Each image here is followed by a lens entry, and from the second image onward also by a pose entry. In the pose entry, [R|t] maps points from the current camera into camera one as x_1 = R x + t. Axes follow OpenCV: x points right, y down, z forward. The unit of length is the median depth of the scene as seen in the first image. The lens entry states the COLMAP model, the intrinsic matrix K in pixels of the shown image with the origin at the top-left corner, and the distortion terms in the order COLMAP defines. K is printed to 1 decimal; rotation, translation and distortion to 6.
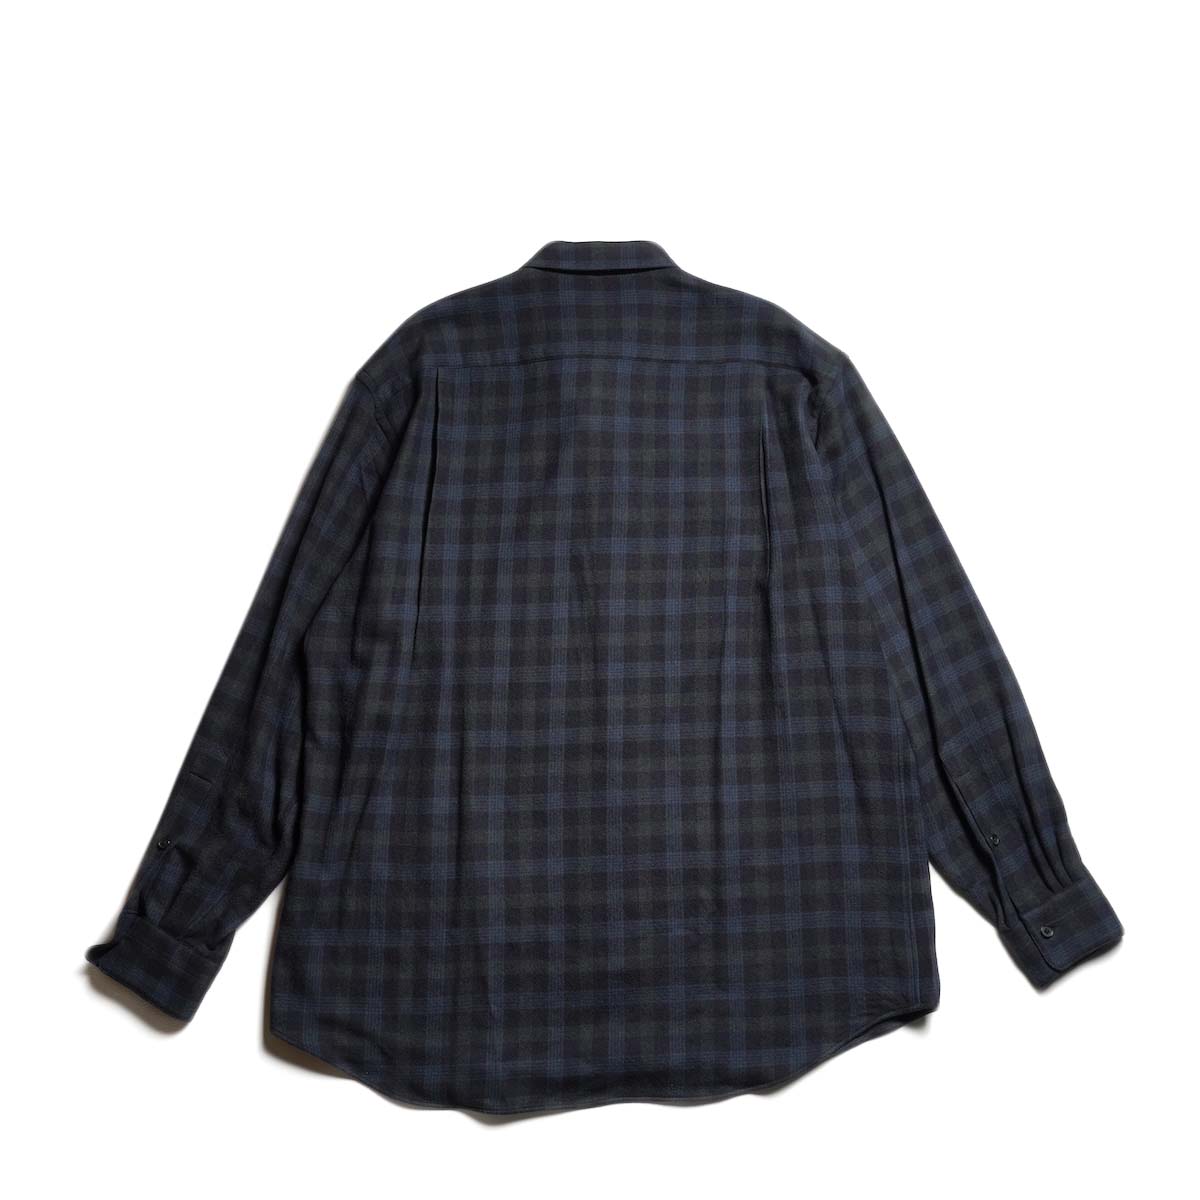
lens RADIAL K [[1376.8, 0, 600.0], [0, 1376.8, 600.0], [0, 0, 1]] dist [-0.017881, -0.015581]
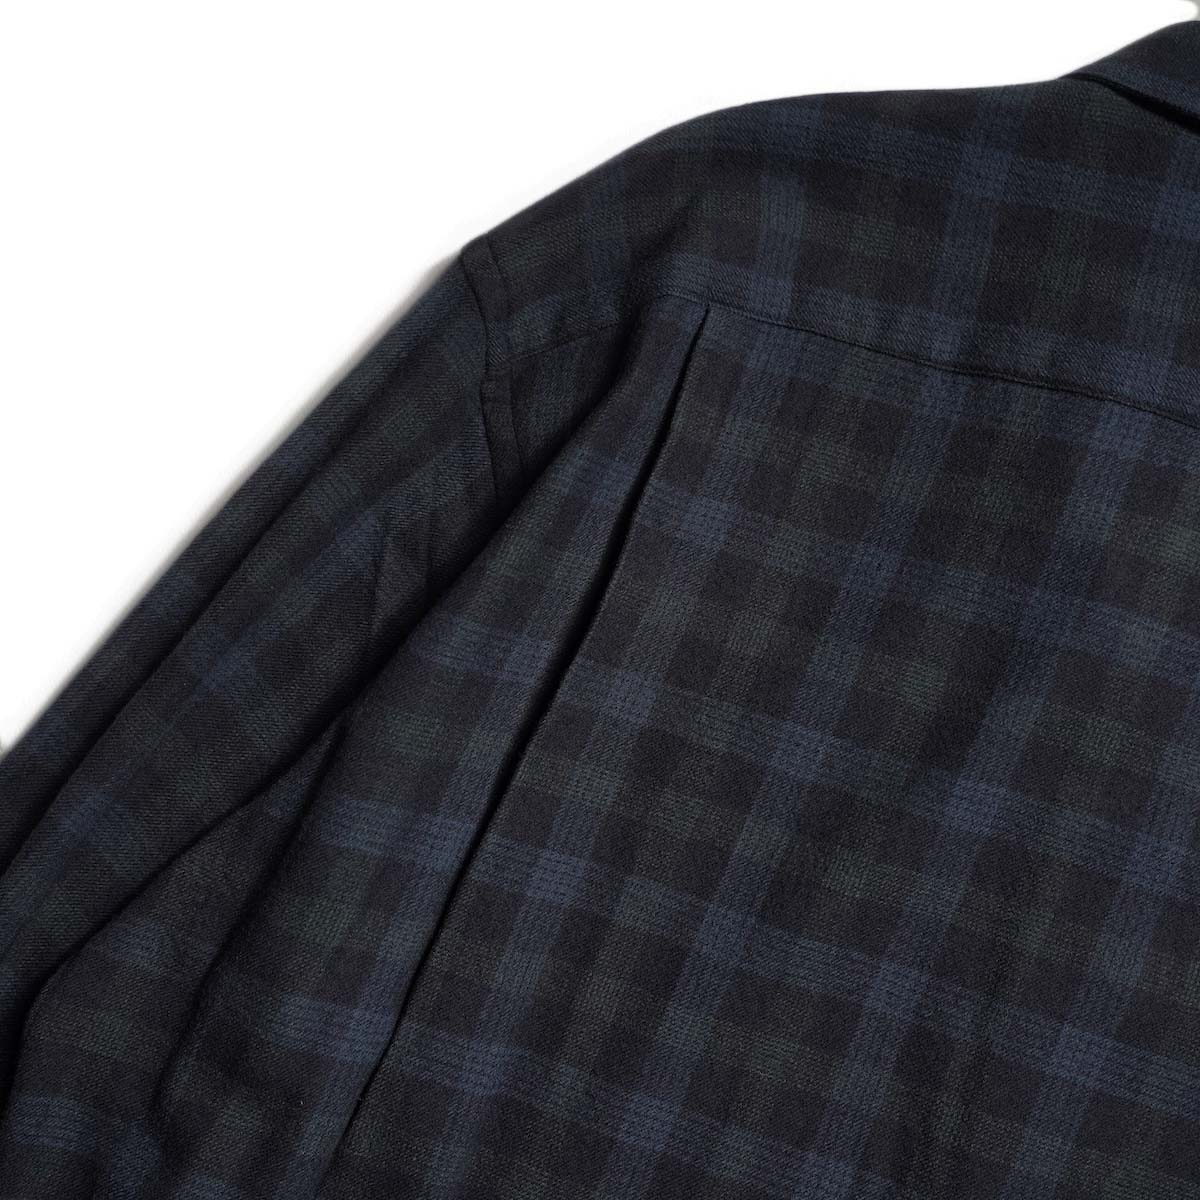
lens RADIAL K [[1492.2, 0, 600.0], [0, 1492.2, 600.0], [0, 0, 1]] dist [-0.020461, 0.034174]
pose [[0.933330, 0.331093, -0.138824, -0.071830], [-0.321360, 0.942847, 0.088135, -0.128075], [0.160070, -0.037646, 0.986387, 0.660015]]
